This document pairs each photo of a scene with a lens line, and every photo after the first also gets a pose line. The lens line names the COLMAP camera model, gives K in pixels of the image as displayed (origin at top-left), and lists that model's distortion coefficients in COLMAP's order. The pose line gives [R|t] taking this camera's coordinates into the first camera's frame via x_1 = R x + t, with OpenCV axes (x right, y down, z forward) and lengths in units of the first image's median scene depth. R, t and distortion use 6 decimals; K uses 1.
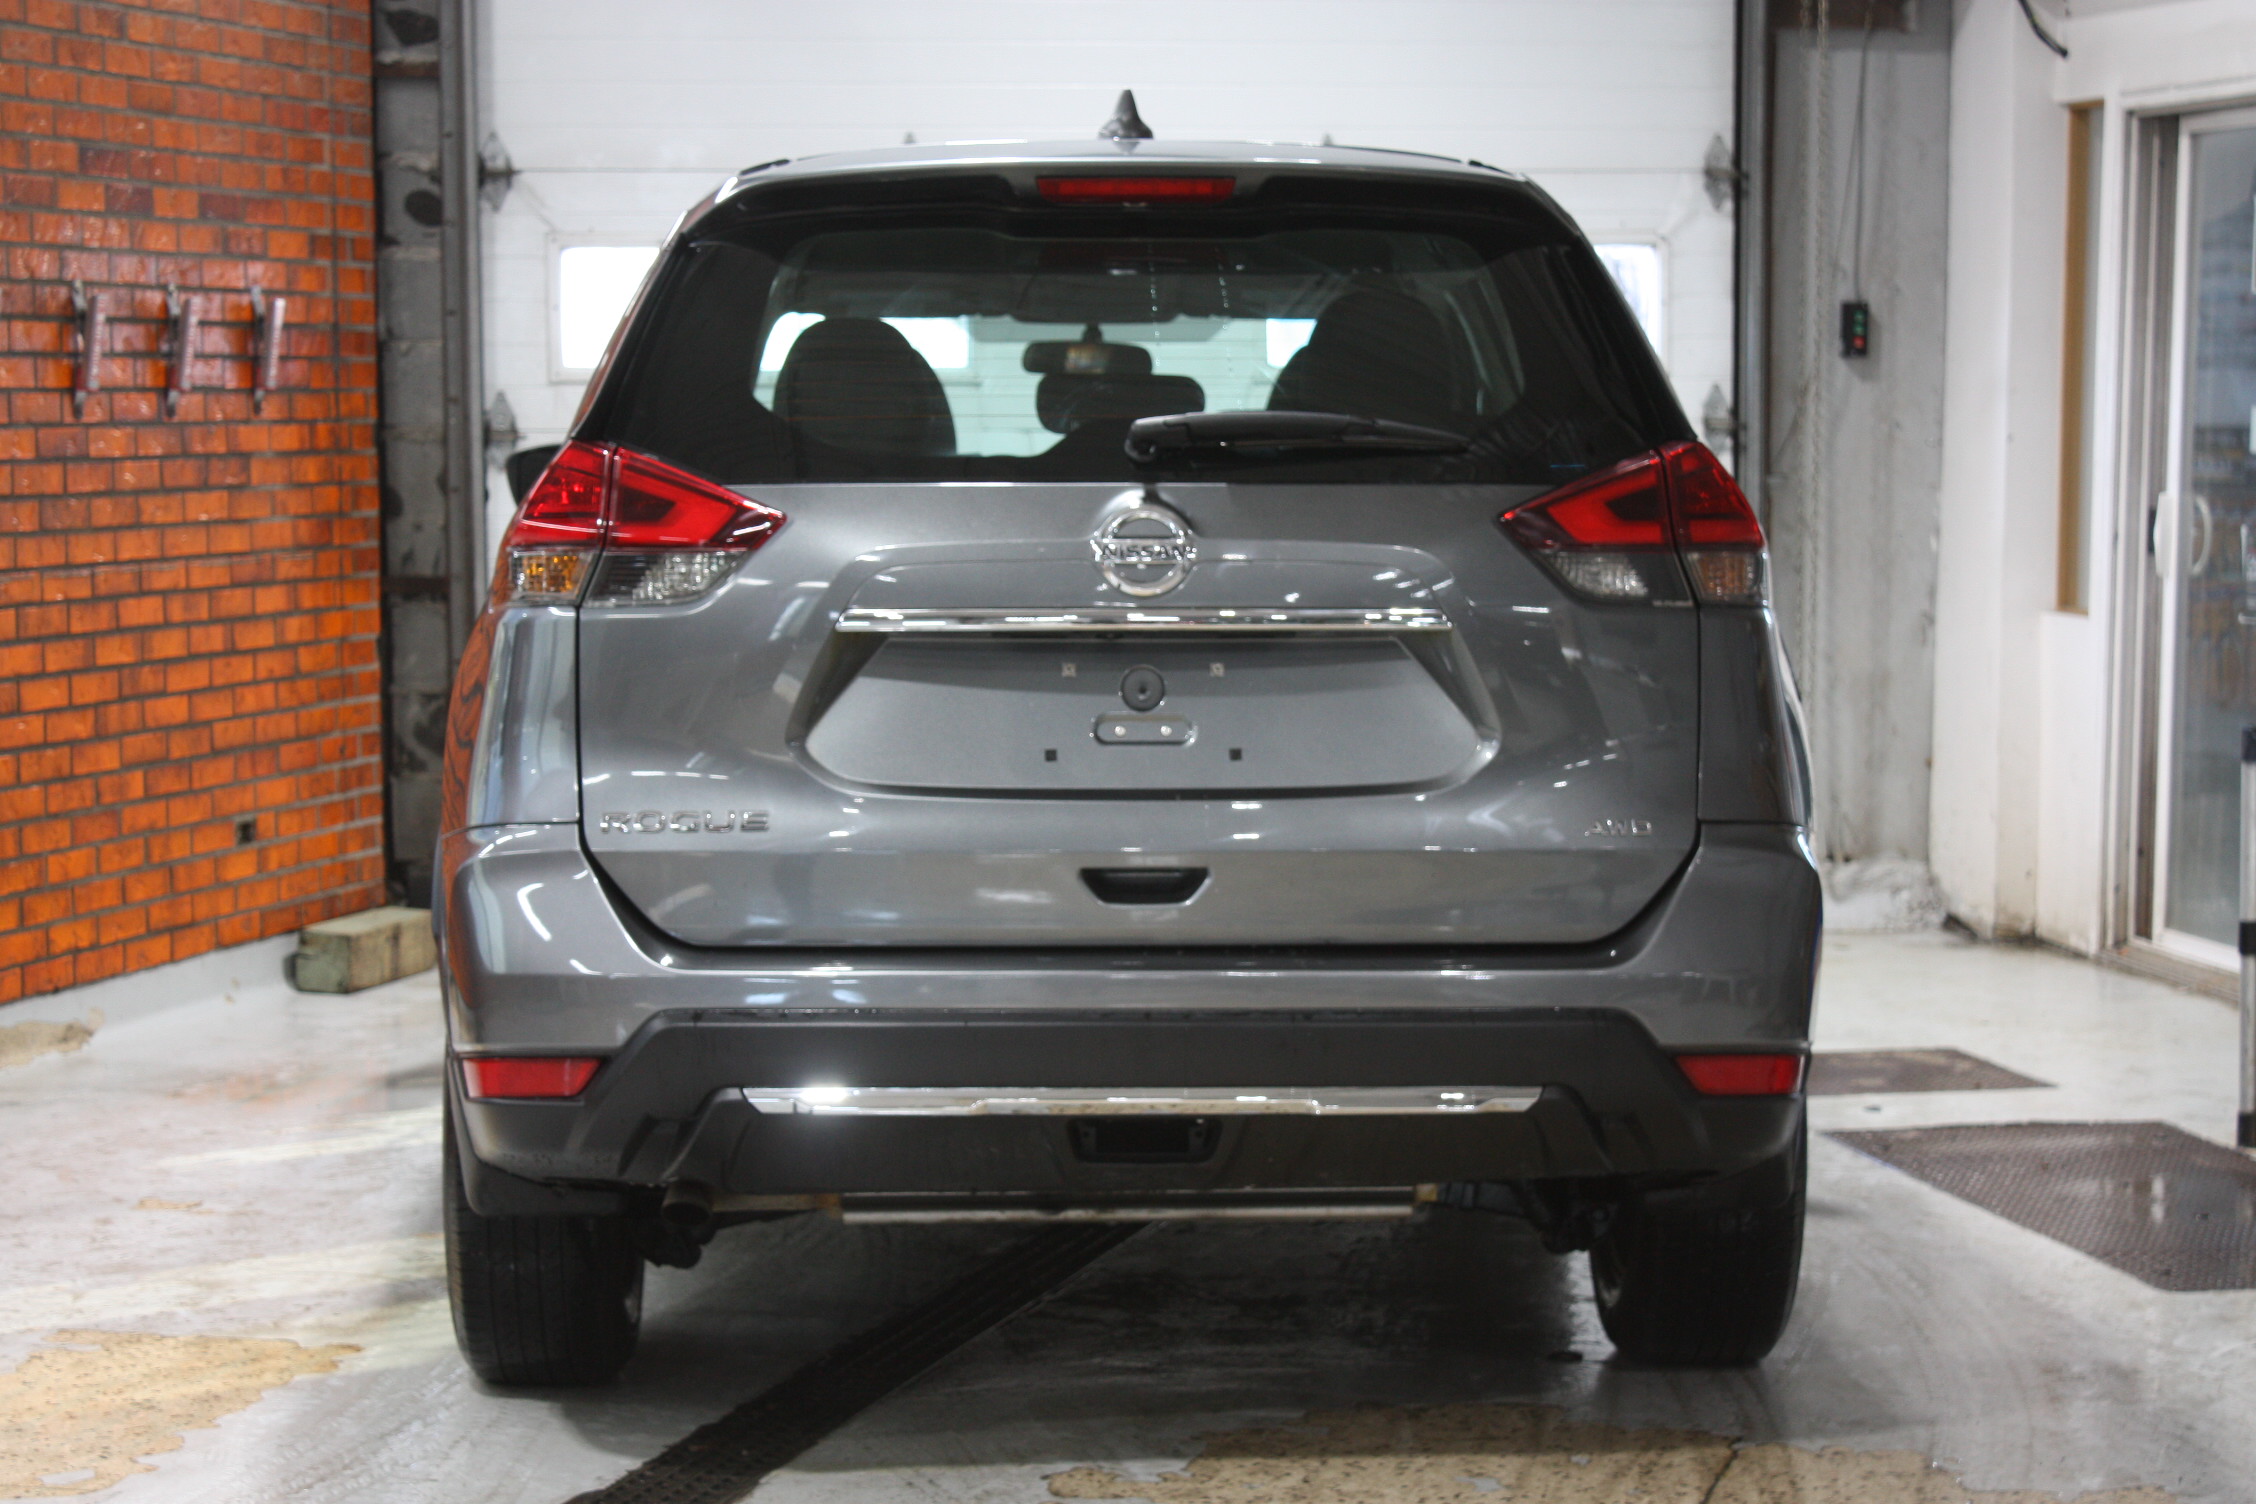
lens RADIAL K [[4835.5, 0, 1134.3], [0, 4835.5, 749.8], [0, 0, 1]] dist [0.052993, 0.000000]
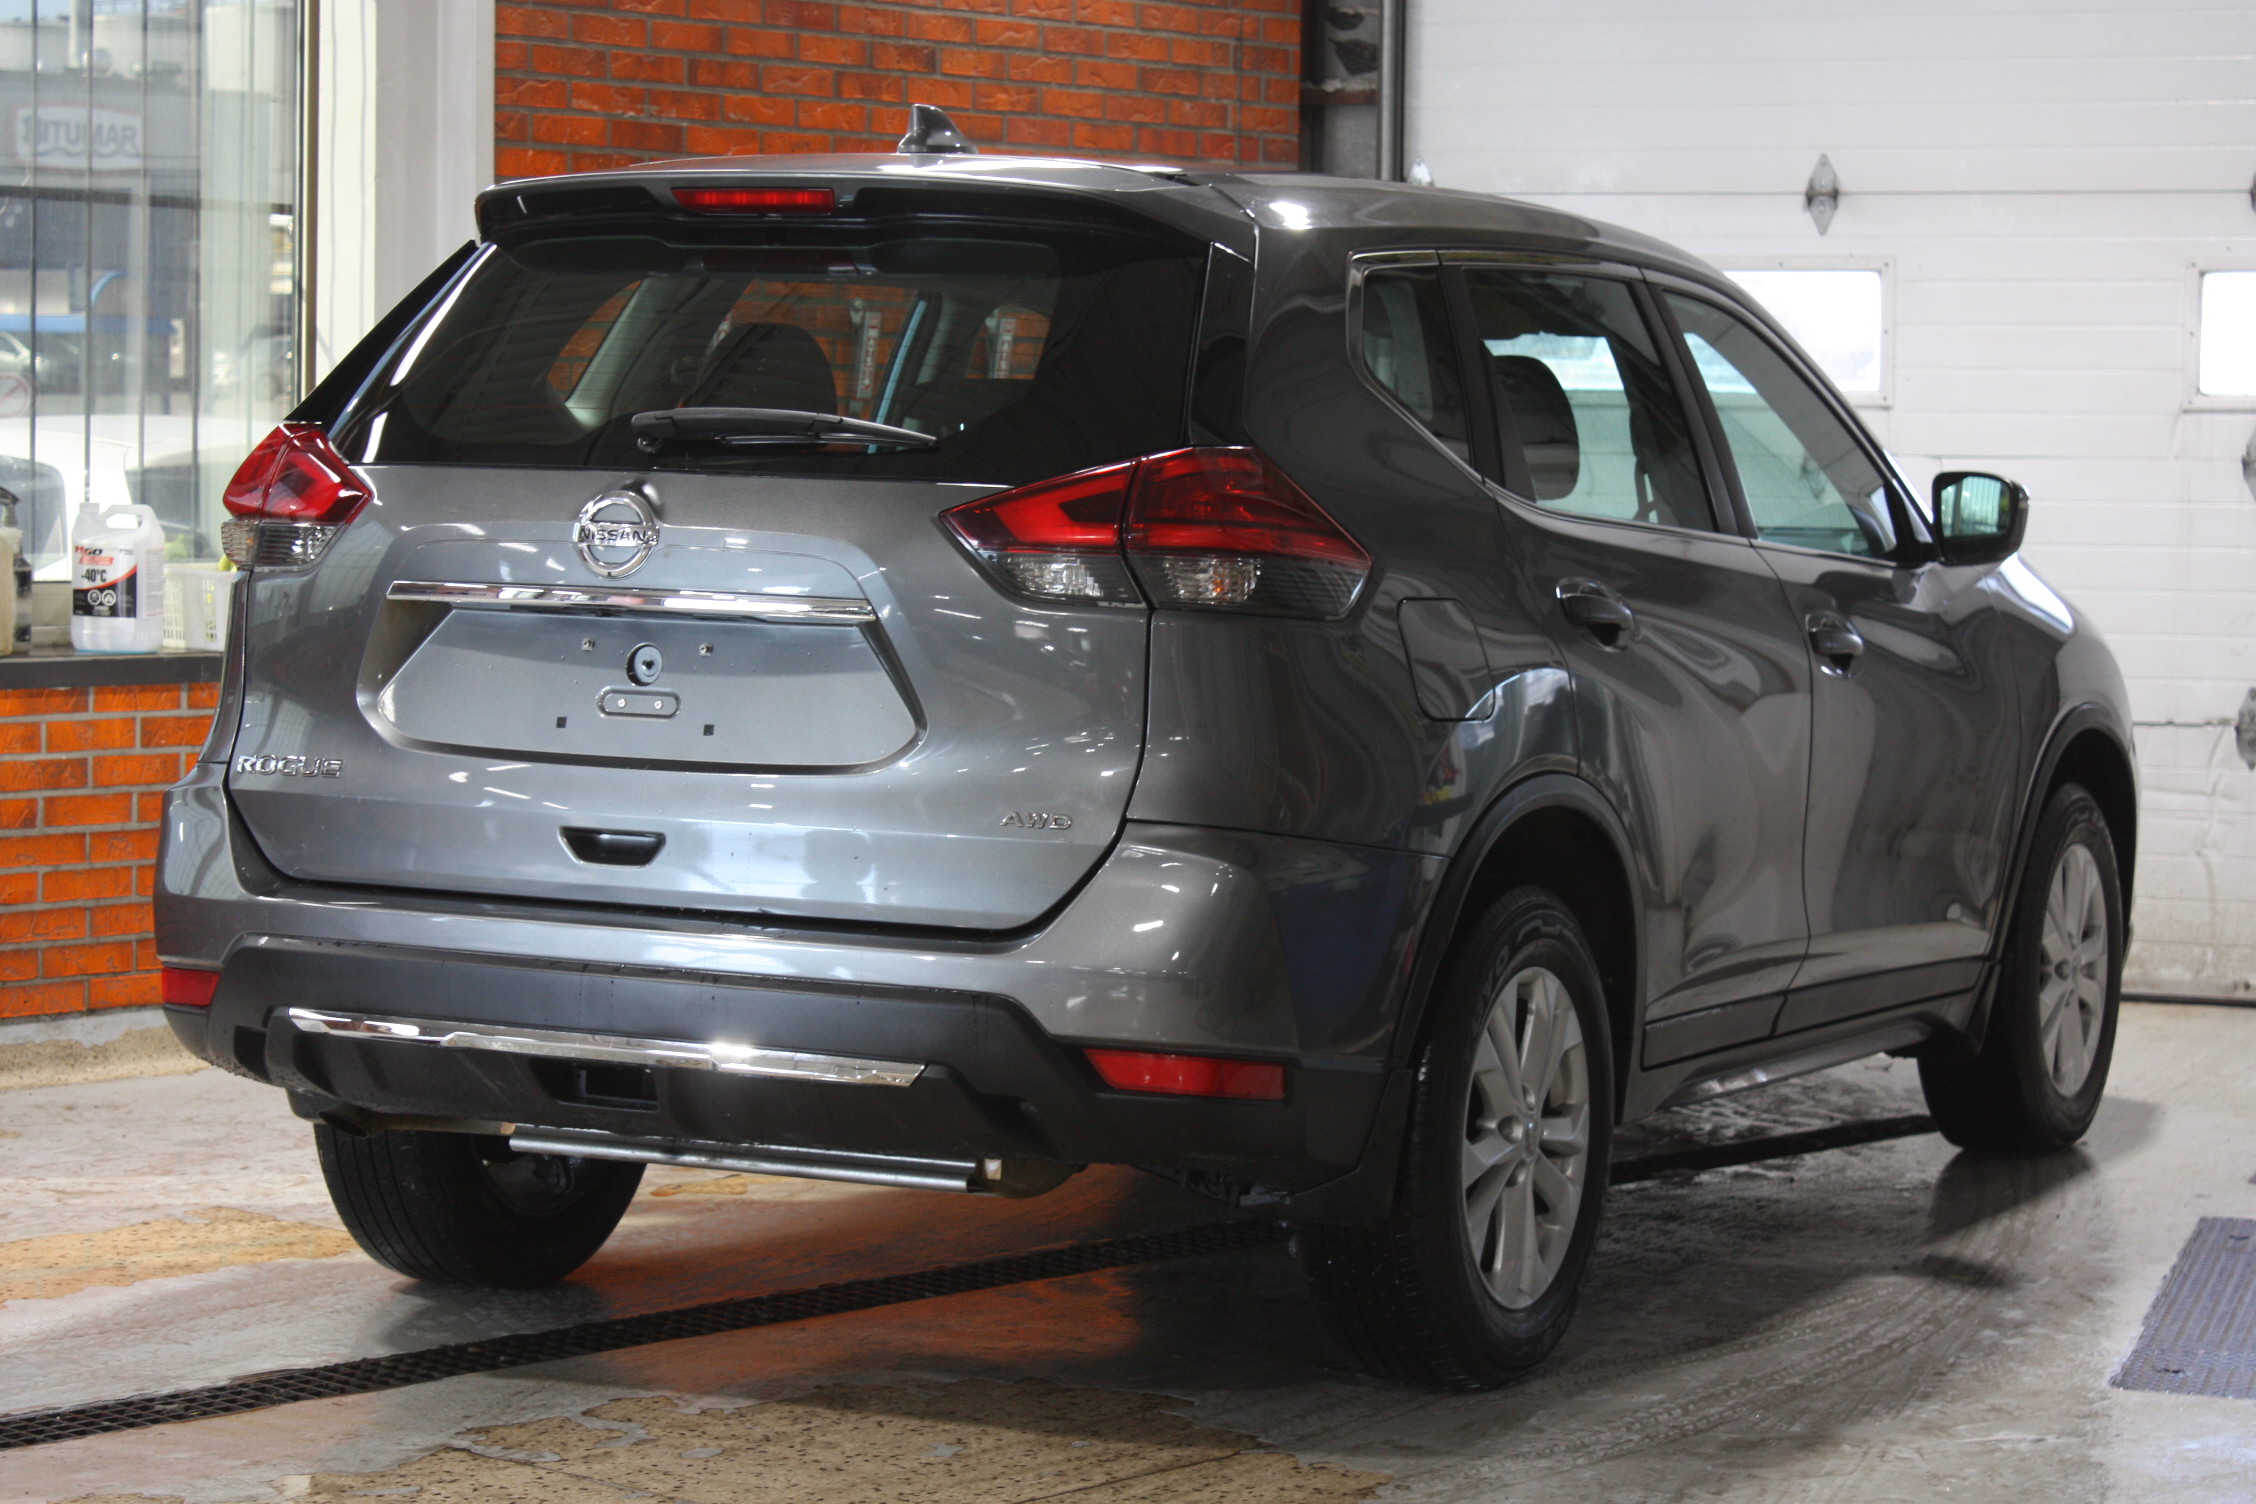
lens RADIAL K [[5130.3, 0, 1124.5], [0, 5130.3, 749.4], [0, 0, 1]] dist [-0.016350, 0.000000]
pose [[0.879033, 0.049112, -0.474225, 0.623039], [-0.056056, 0.998428, -0.000506, 0.000678], [0.473455, 0.027027, 0.880403, 0.051318]]
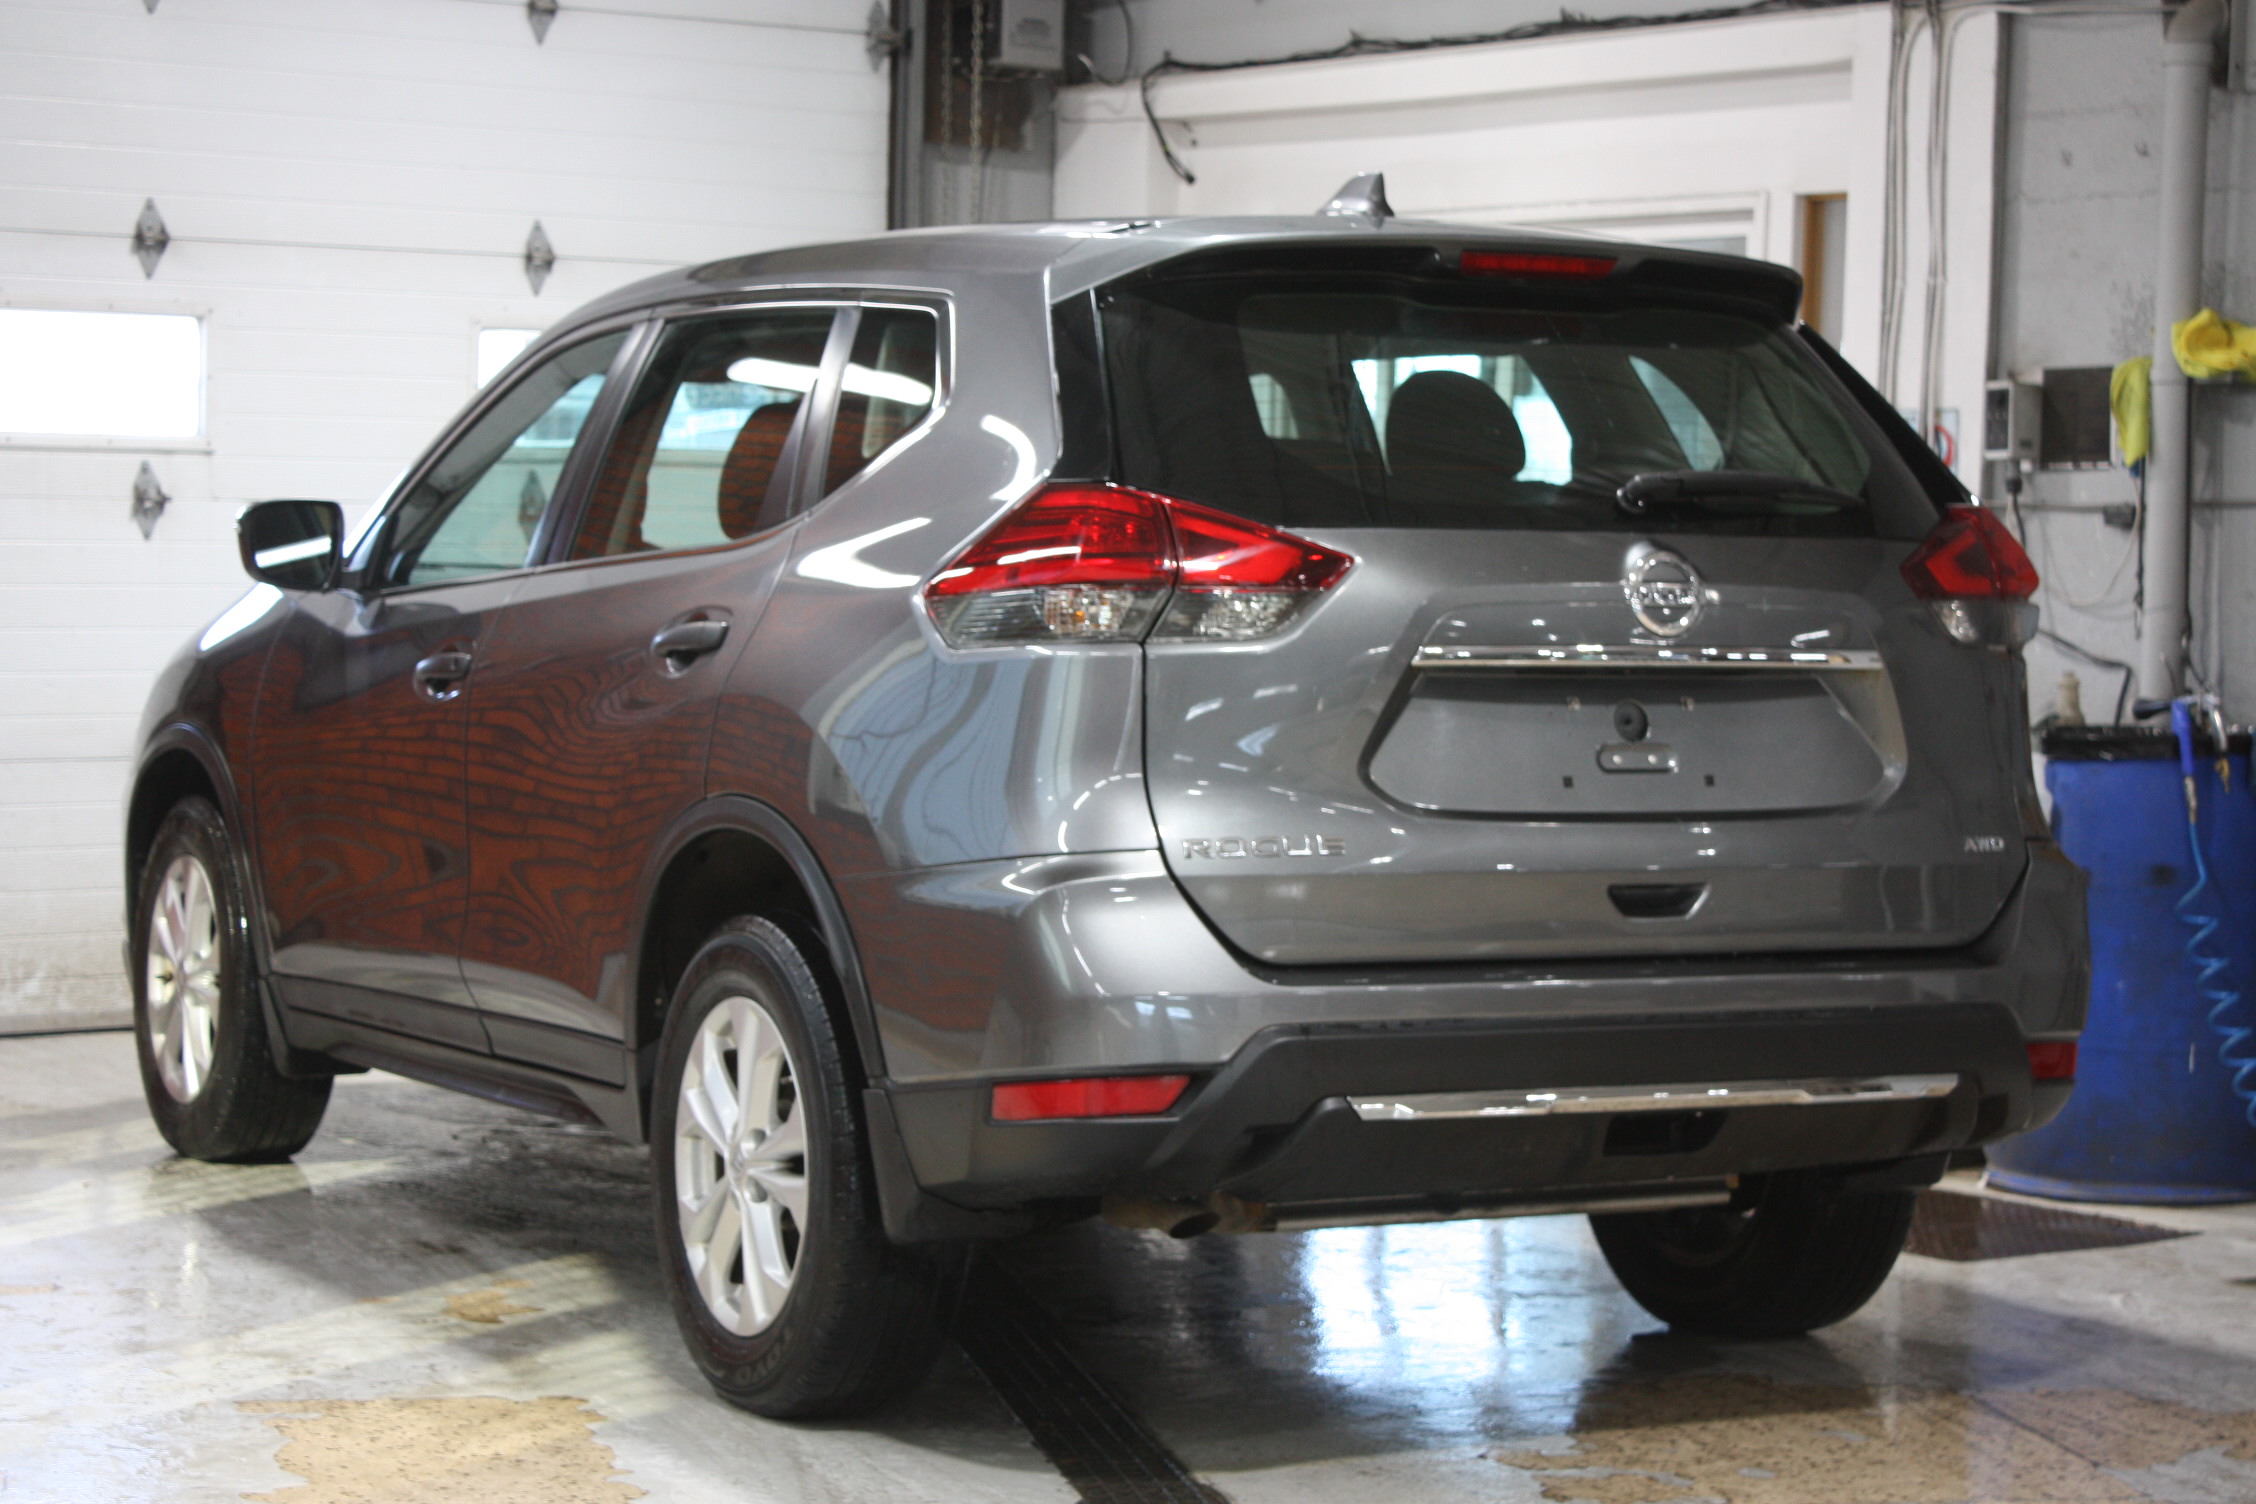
lens RADIAL K [[4835.5, 0, 1128.2], [0, 4835.5, 755.8], [0, 0, 1]] dist [0.052993, 0.000000]
pose [[0.895659, -0.003582, 0.444728, -0.576840], [0.014740, 0.999657, -0.021635, 0.016951], [-0.444498, 0.025933, 0.895405, 0.069852]]
